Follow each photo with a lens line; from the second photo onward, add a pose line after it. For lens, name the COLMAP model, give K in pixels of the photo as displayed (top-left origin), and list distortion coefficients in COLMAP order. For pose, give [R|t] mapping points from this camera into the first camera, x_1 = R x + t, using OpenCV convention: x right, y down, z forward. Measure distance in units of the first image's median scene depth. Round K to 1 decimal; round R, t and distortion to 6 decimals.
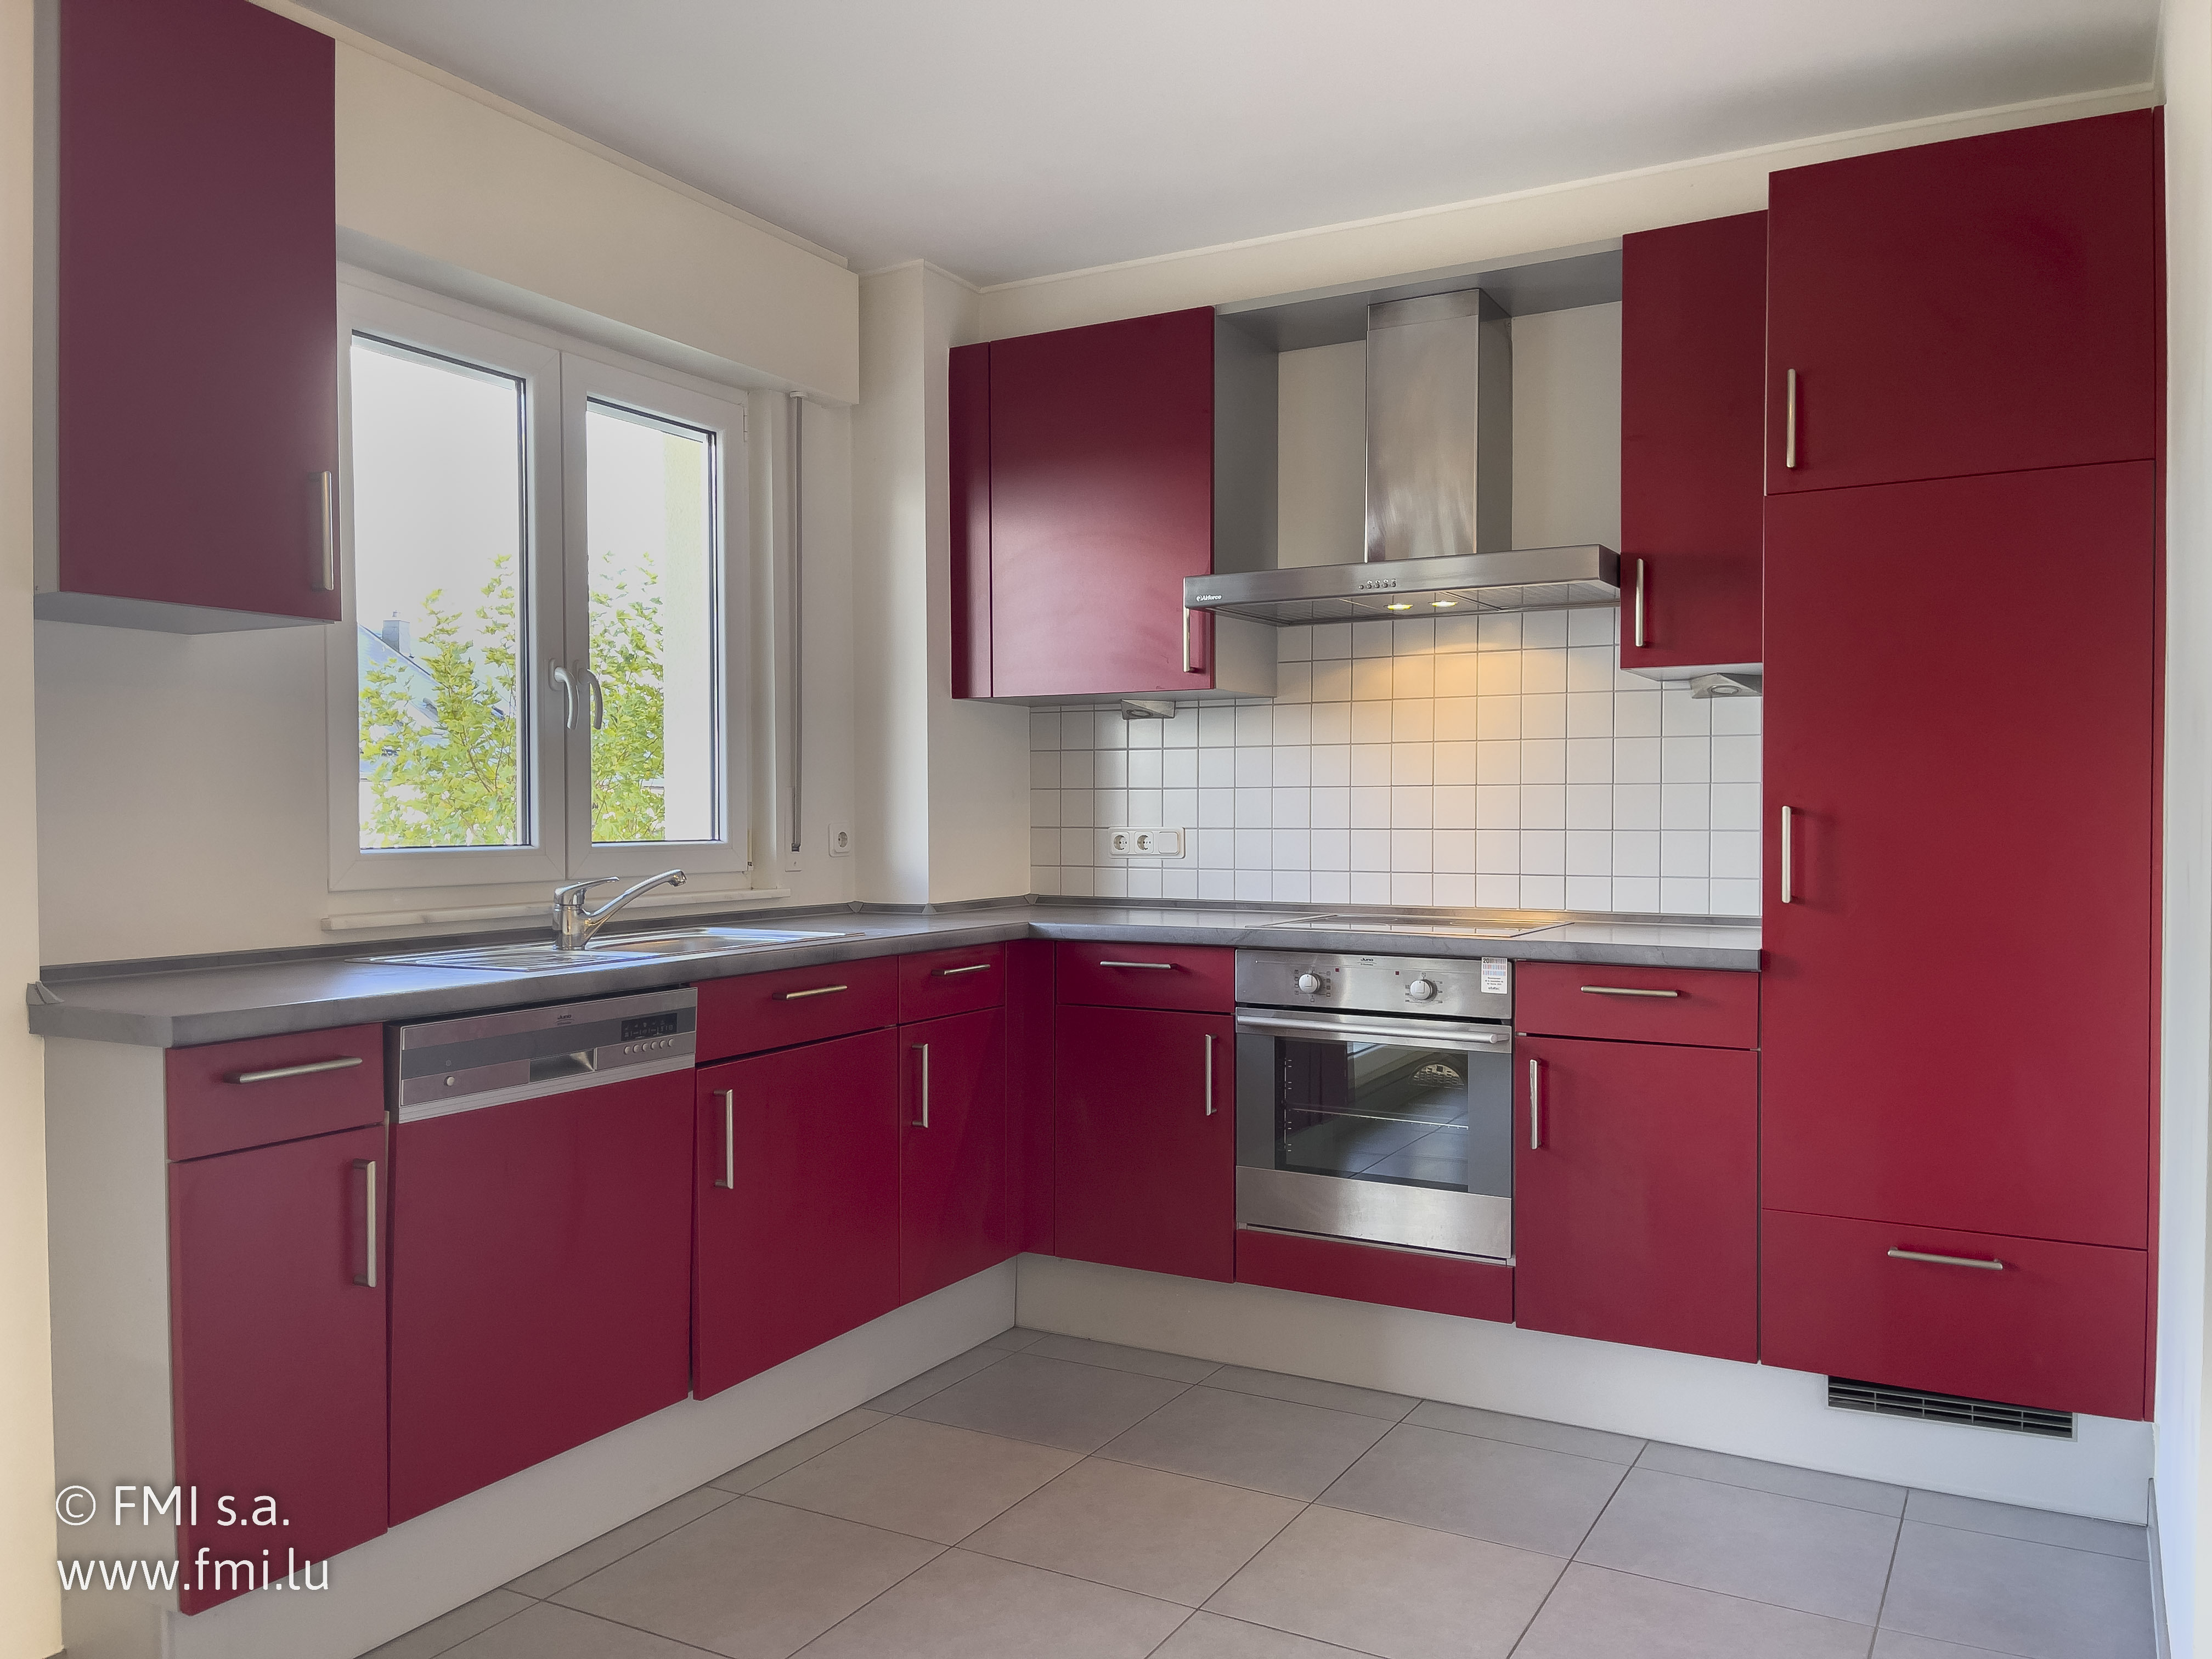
lens RADIAL K [[1690.4, 0, 1110.3], [0, 1690.4, 857.5], [0, 0, 1]] dist [-0.001049, -0.005627]
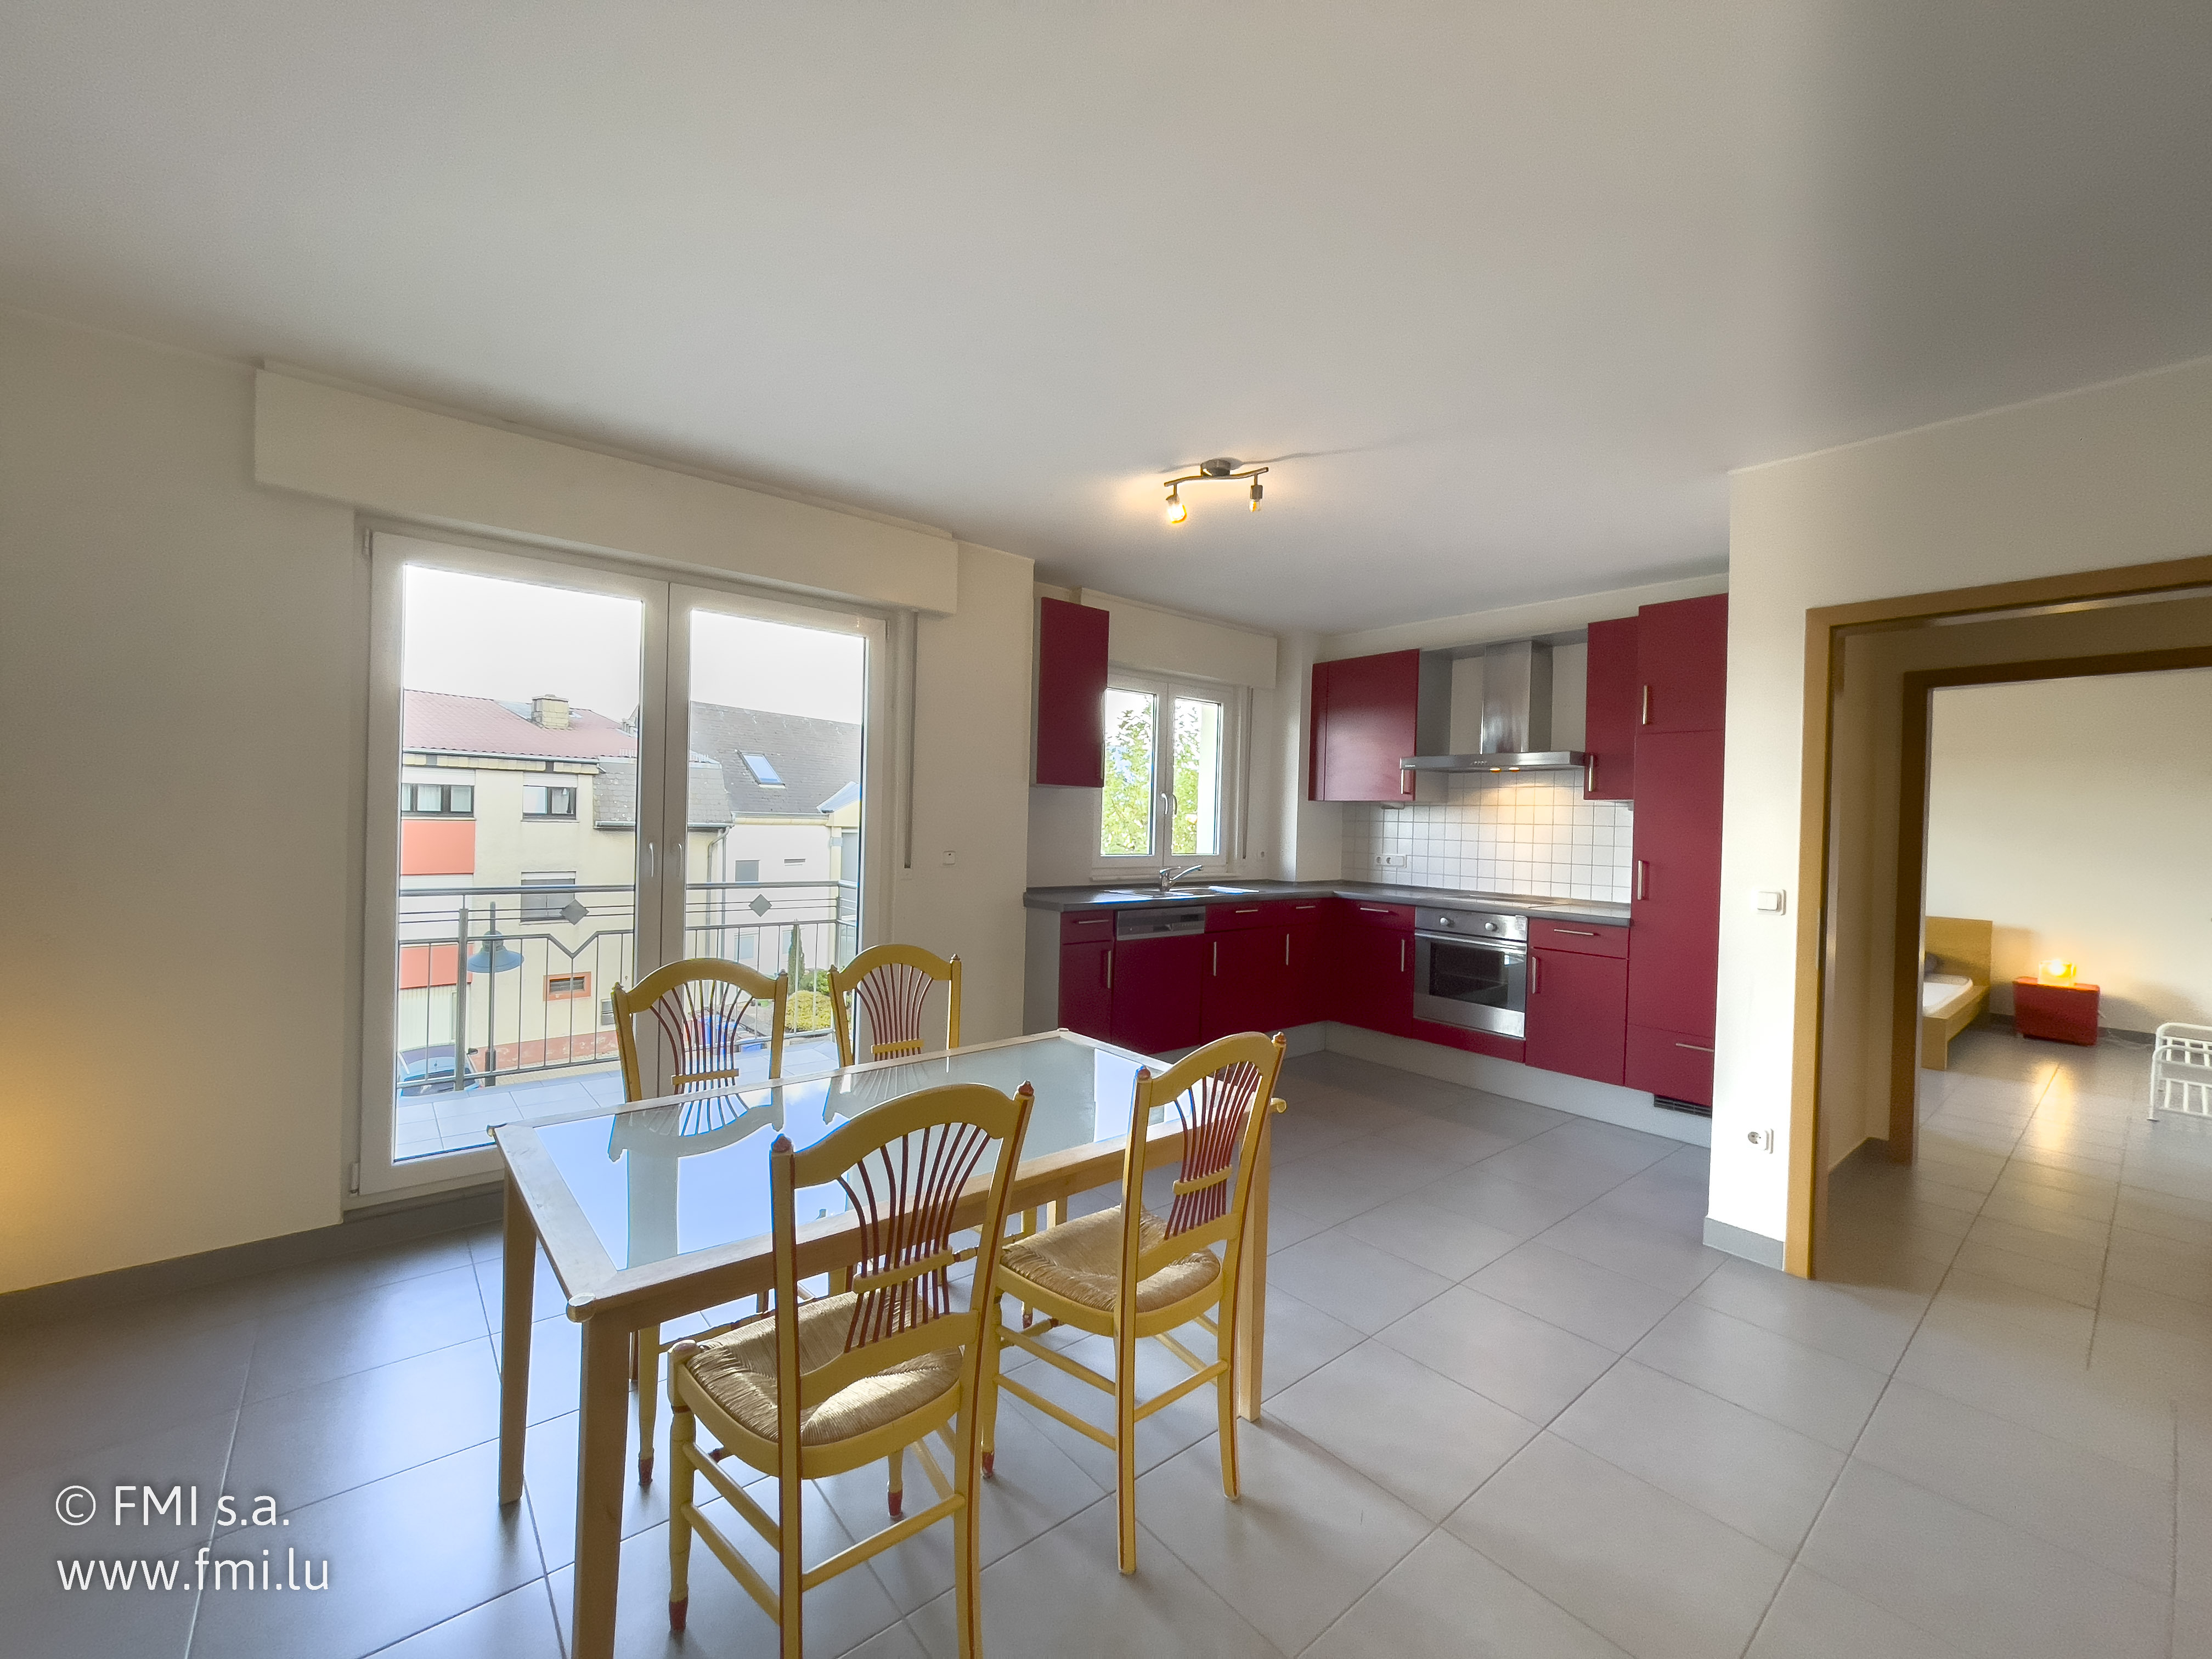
lens RADIAL K [[882.2, 0, 1078.9], [0, 882.2, 832.3], [0, 0, 1]] dist [0.000832, 0.000076]
pose [[0.924200, 0.029415, -0.380775, 0.107580], [-0.037242, 0.999219, -0.013202, -0.019511], [0.380090, 0.026382, 0.924573, -0.415127]]
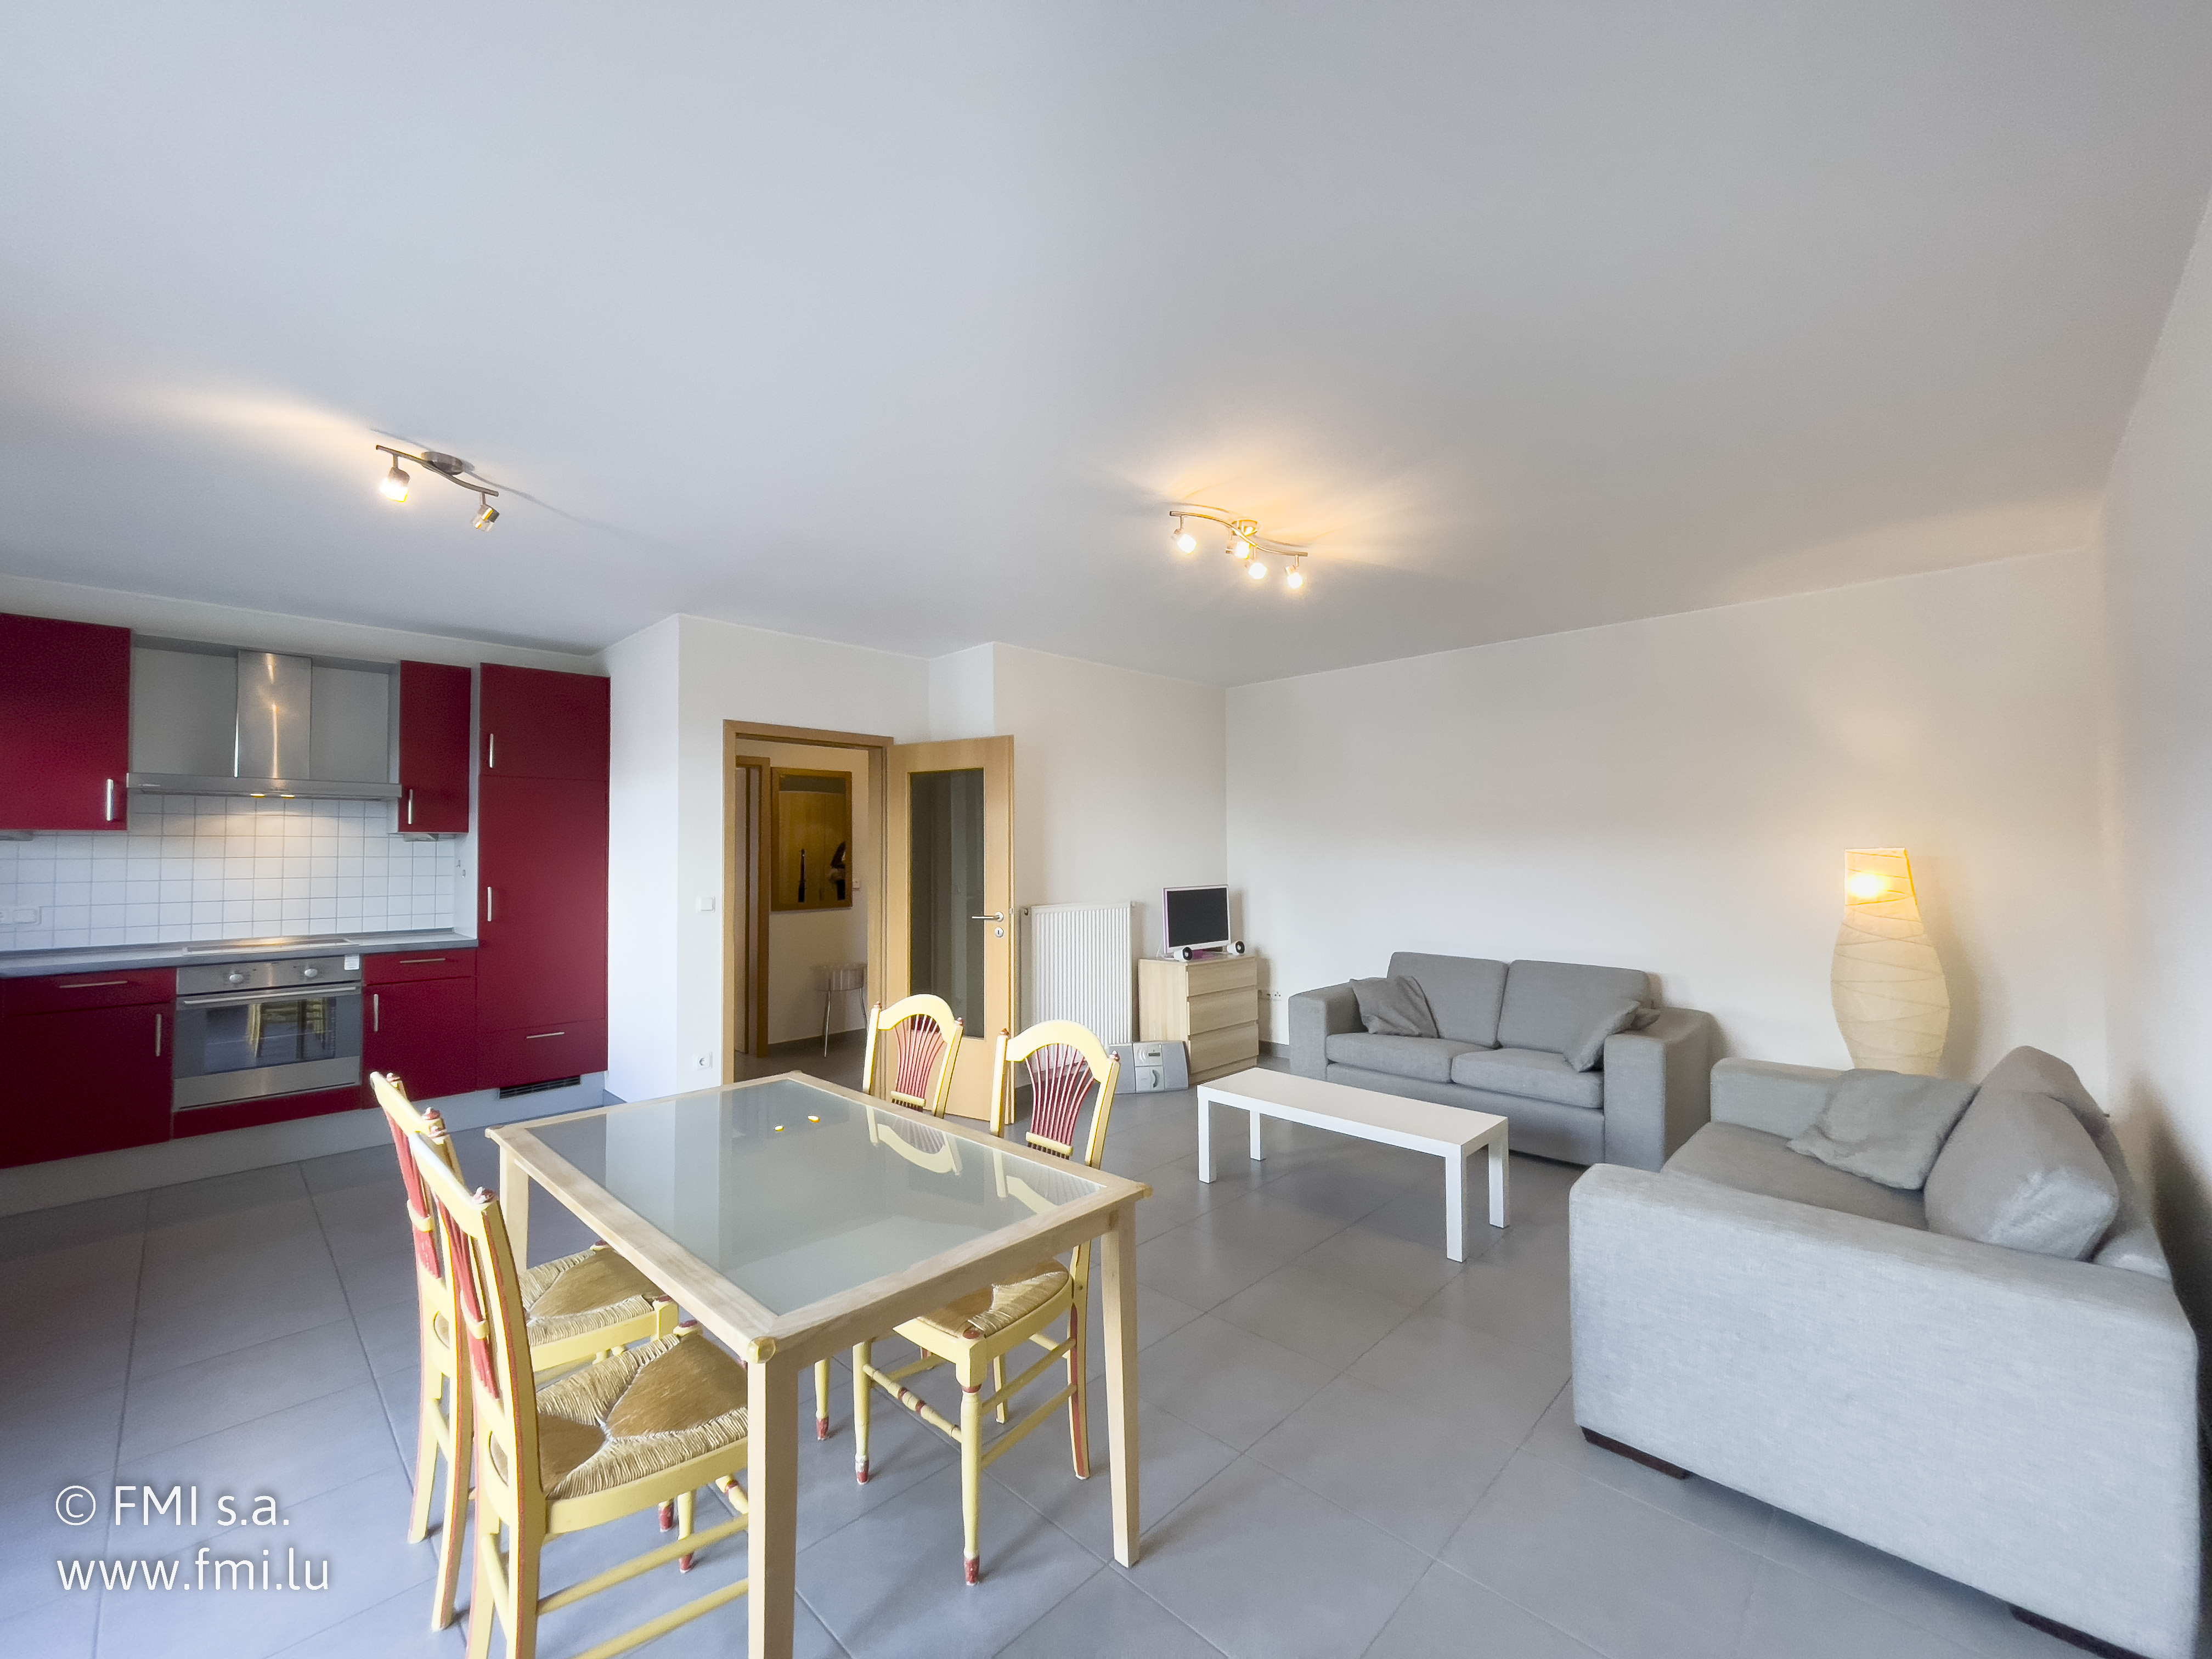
lens RADIAL K [[882.2, 0, 1078.9], [0, 882.2, 832.3], [0, 0, 1]] dist [0.000832, 0.000076]
pose [[0.262642, 0.014144, 0.964790, -0.638493], [0.031437, 0.999236, -0.023207, -0.046290], [-0.964381, 0.036426, 0.261997, -0.281917]]
